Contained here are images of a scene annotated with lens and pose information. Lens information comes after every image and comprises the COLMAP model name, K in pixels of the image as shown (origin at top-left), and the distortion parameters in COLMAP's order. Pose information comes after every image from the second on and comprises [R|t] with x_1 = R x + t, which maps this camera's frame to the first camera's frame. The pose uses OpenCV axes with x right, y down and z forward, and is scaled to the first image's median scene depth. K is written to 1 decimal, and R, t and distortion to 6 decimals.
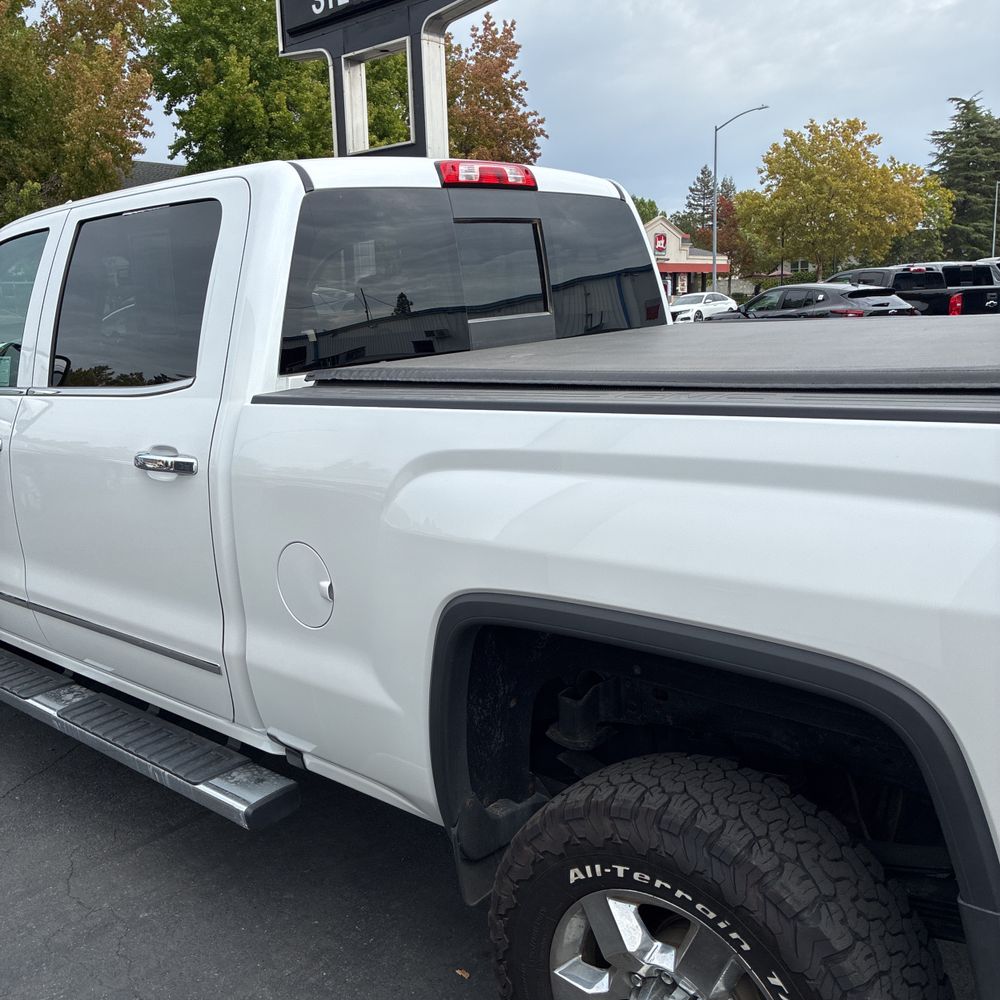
lens RADIAL K [[992.0, 0, 465.8], [0, 992.0, 503.3], [0, 0, 1]] dist [0.019189, -0.001469]
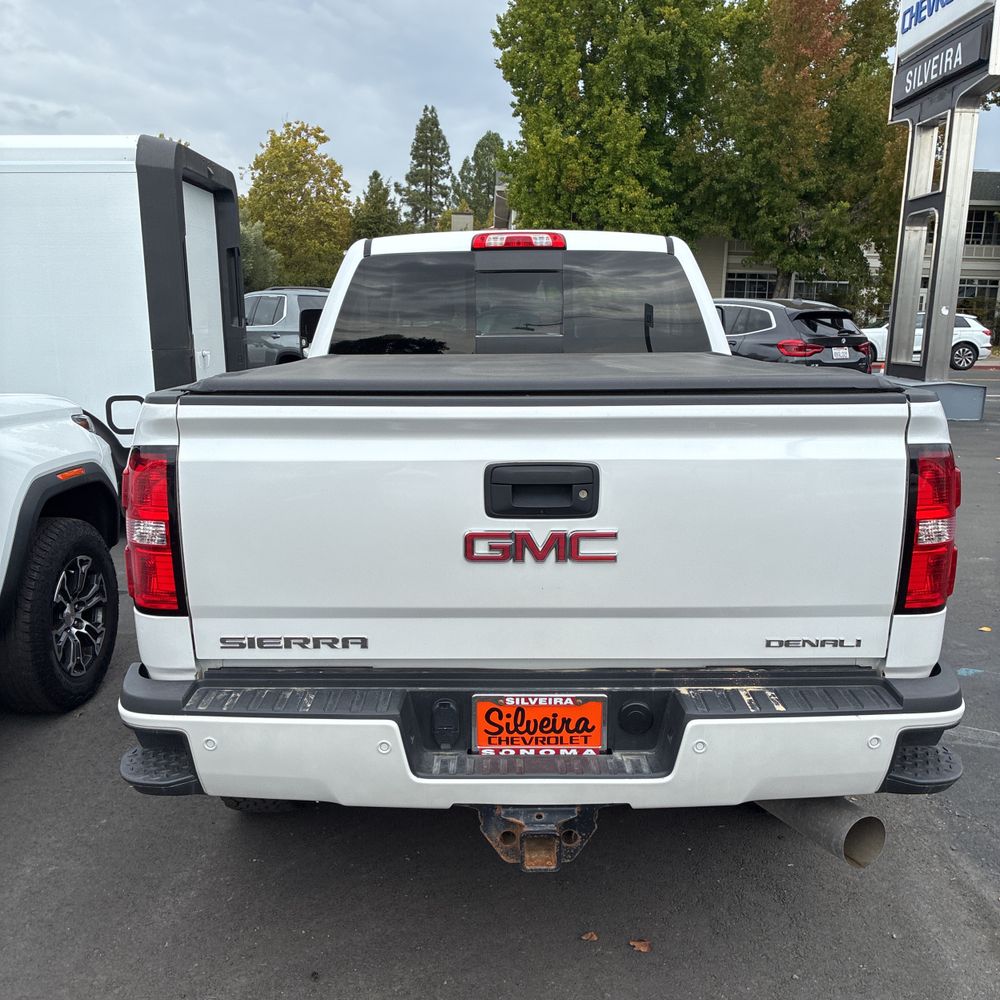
lens RADIAL K [[882.3, 0, 500.1], [0, 882.3, 473.4], [0, 0, 1]] dist [0.013268, 0.000783]
pose [[0.658393, 0.184633, -0.729678, 0.304525], [-0.187200, 0.979152, 0.078847, -0.019120], [0.729024, 0.084683, 0.679230, 0.010545]]
